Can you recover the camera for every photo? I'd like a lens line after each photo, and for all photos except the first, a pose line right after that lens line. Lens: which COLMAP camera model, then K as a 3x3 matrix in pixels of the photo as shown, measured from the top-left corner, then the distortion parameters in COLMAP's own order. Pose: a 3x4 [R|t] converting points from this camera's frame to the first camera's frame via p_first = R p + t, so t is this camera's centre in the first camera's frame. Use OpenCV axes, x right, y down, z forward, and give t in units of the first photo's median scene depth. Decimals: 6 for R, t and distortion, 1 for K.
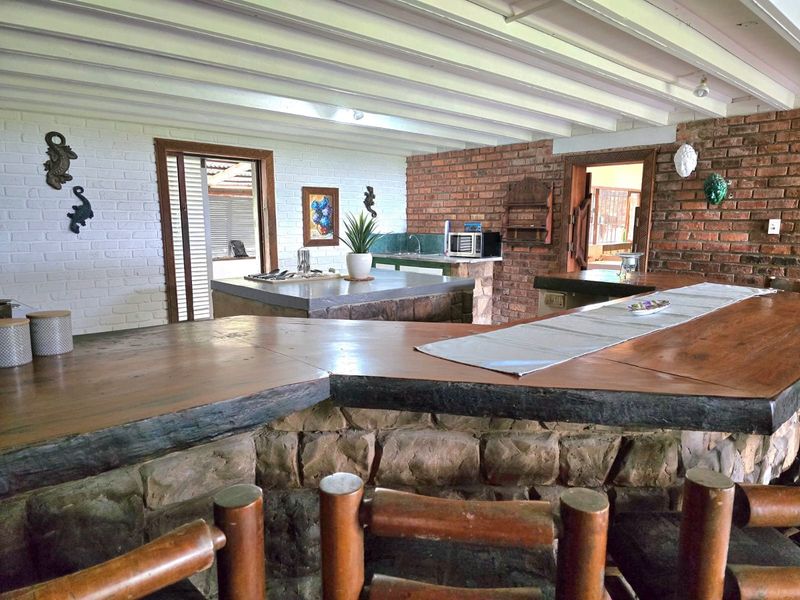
lens RADIAL K [[544.5, 0, 408.8], [0, 544.5, 304.9], [0, 0, 1]] dist [0.088864, -0.103993]
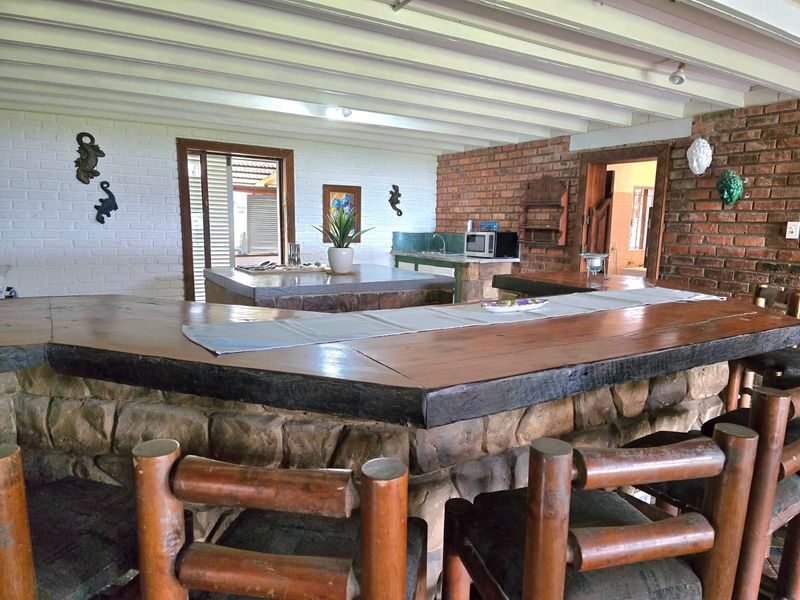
lens RADIAL K [[544.5, 0, 408.8], [0, 544.5, 304.9], [0, 0, 1]] dist [0.088864, -0.103993]
pose [[0.981830, 0.045592, -0.184203, 0.191950], [-0.046769, 0.998904, -0.002052, 0.006586], [0.183907, 0.010630, 0.982886, 0.019455]]
